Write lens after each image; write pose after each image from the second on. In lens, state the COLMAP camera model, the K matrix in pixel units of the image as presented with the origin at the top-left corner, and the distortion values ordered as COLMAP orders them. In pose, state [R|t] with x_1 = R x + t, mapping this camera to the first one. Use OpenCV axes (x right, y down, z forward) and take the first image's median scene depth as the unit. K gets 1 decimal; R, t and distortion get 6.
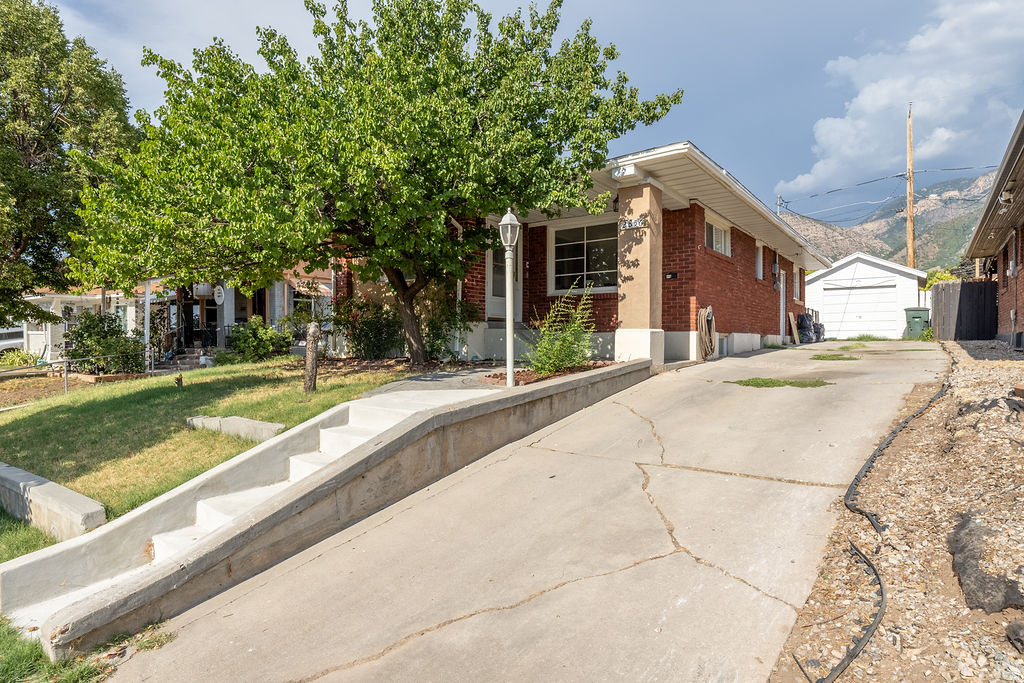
lens RADIAL K [[566.2, 0, 512.7], [0, 566.2, 338.3], [0, 0, 1]] dist [-0.004523, -0.004422]
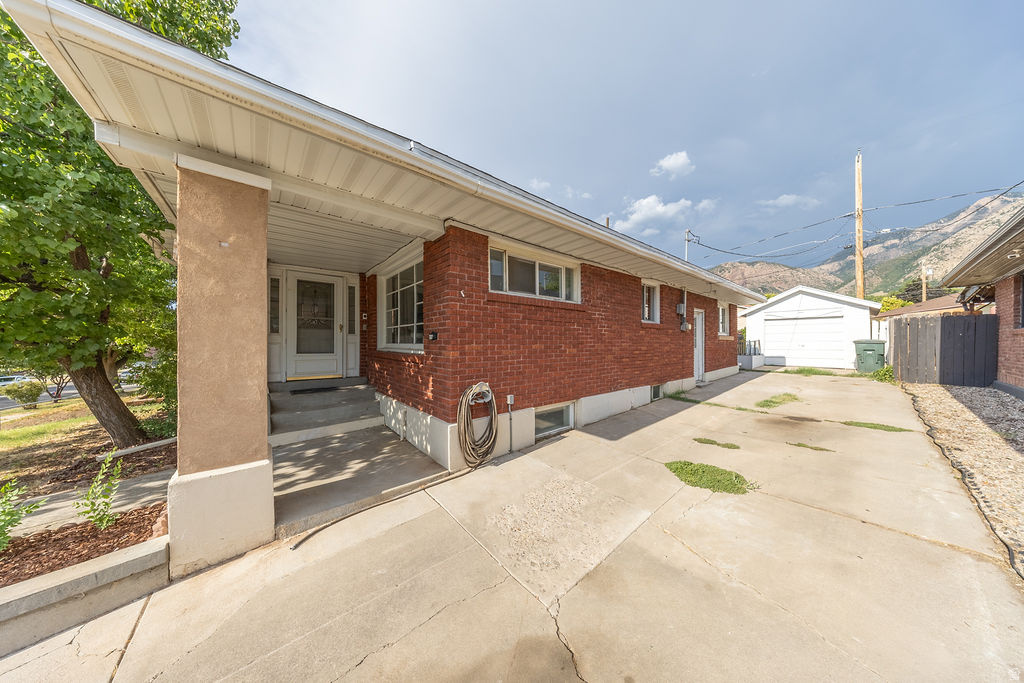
lens RADIAL K [[297.1, 0, 519.2], [0, 297.1, 339.2], [0, 0, 1]] dist [-0.002311, 0.000003]
pose [[0.971576, -0.001639, -0.236721, 0.297281], [0.001588, 0.999999, -0.000405, -0.067455], [0.236721, 0.000017, 0.971578, 0.427729]]
